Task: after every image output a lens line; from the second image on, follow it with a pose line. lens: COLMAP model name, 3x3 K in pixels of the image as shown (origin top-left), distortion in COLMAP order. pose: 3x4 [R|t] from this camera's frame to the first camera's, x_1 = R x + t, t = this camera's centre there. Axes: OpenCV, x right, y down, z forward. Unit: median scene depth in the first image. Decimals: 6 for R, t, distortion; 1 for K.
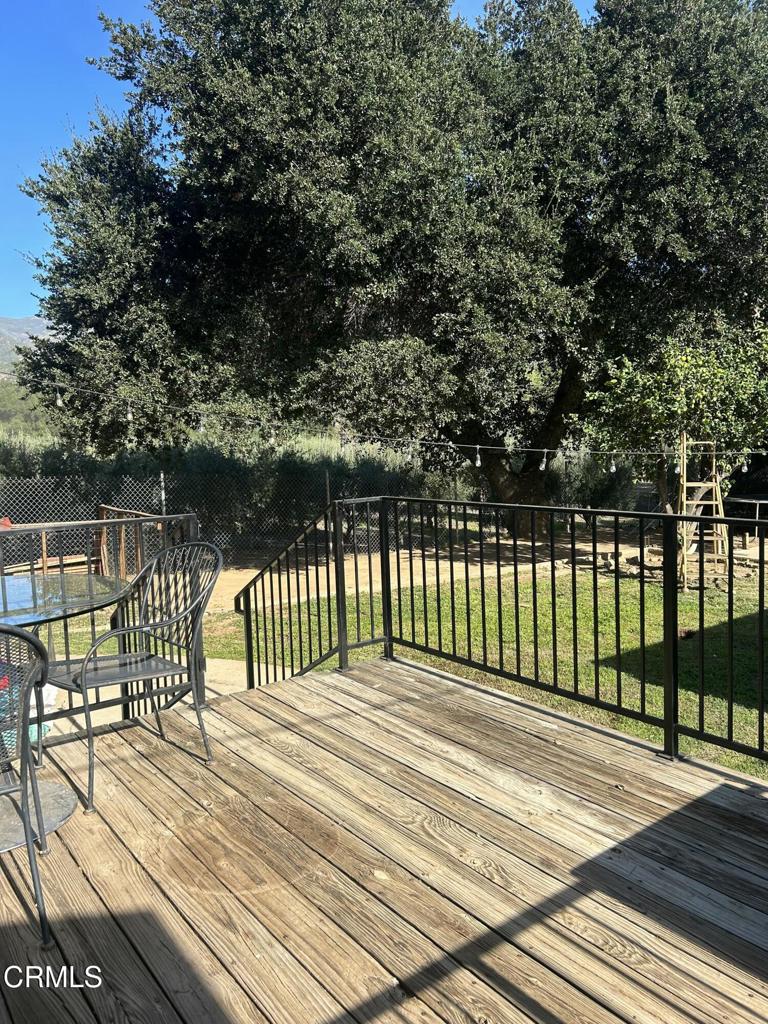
lens RADIAL K [[780.5, 0, 384.0], [0, 780.5, 512.0], [0, 0, 1]] dist [-0.031348, 0.112504]
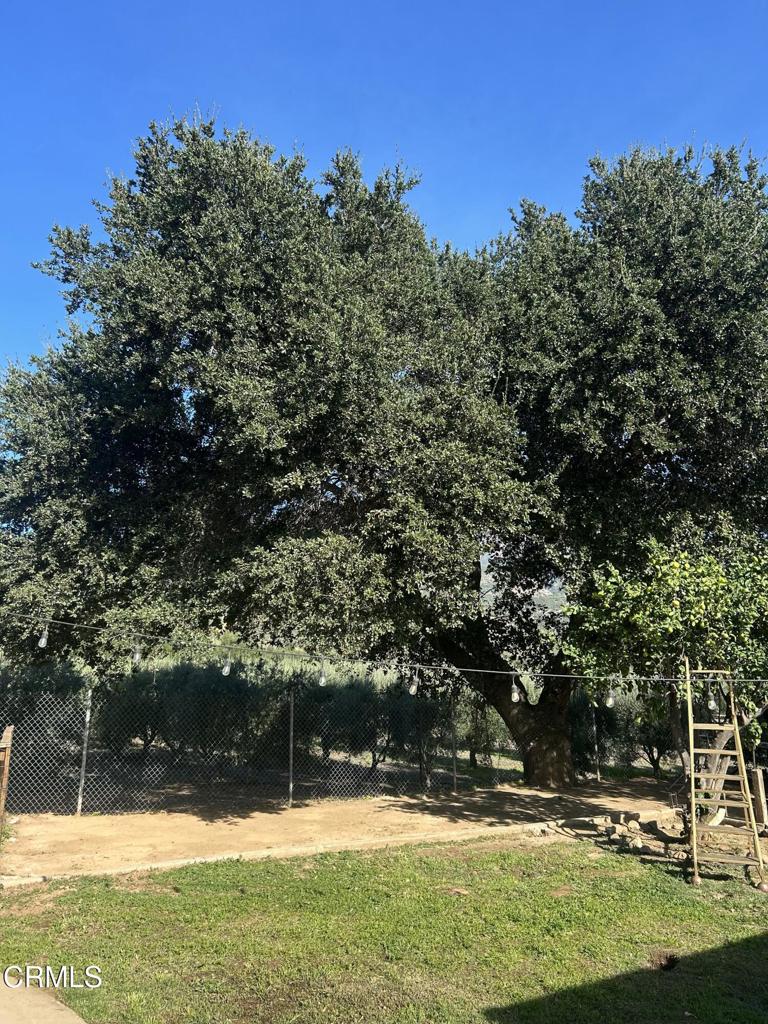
lens RADIAL K [[782.0, 0, 384.8], [0, 782.0, 536.7], [0, 0, 1]] dist [0.090118, -0.001229]
pose [[0.993105, 0.011124, -0.116703, 0.184898], [-0.041134, 0.965262, -0.258026, 0.001291], [0.109779, 0.261047, 0.959064, 0.164902]]
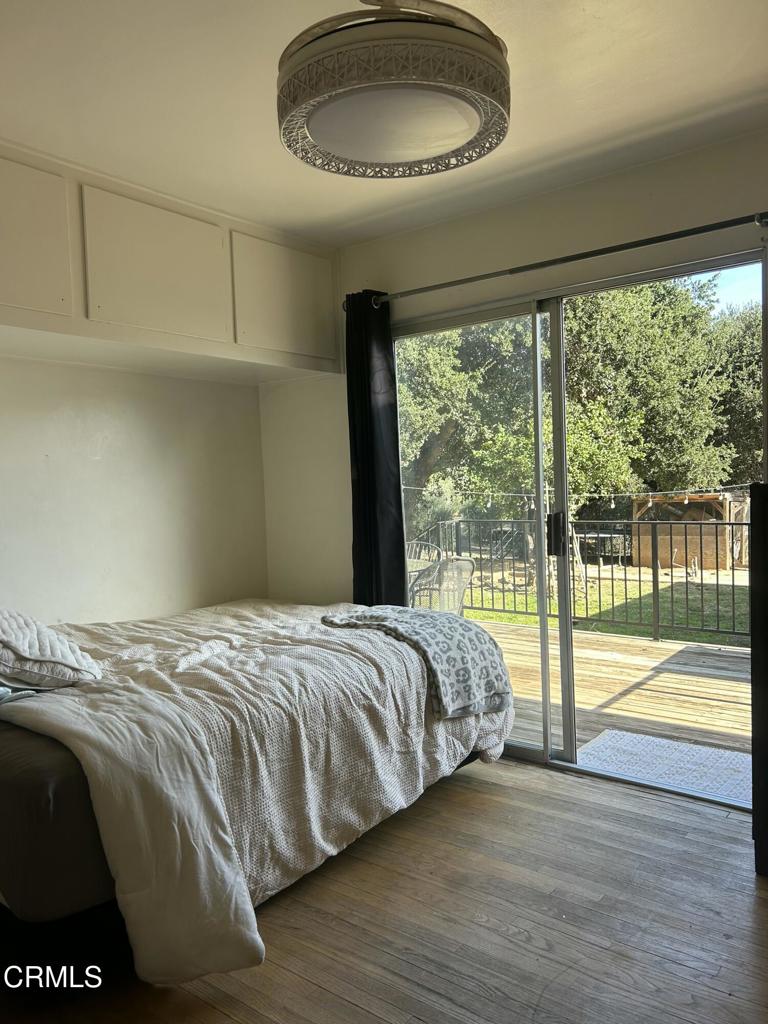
lens RADIAL K [[774.9, 0, 384.3], [0, 774.9, 517.7], [0, 0, 1]] dist [0.091508, 0.000033]
pose [[0.965726, -0.009653, 0.259385, -0.248010], [0.023379, 0.998481, -0.049885, 0.022598], [-0.258509, 0.054239, 0.964485, -0.238543]]
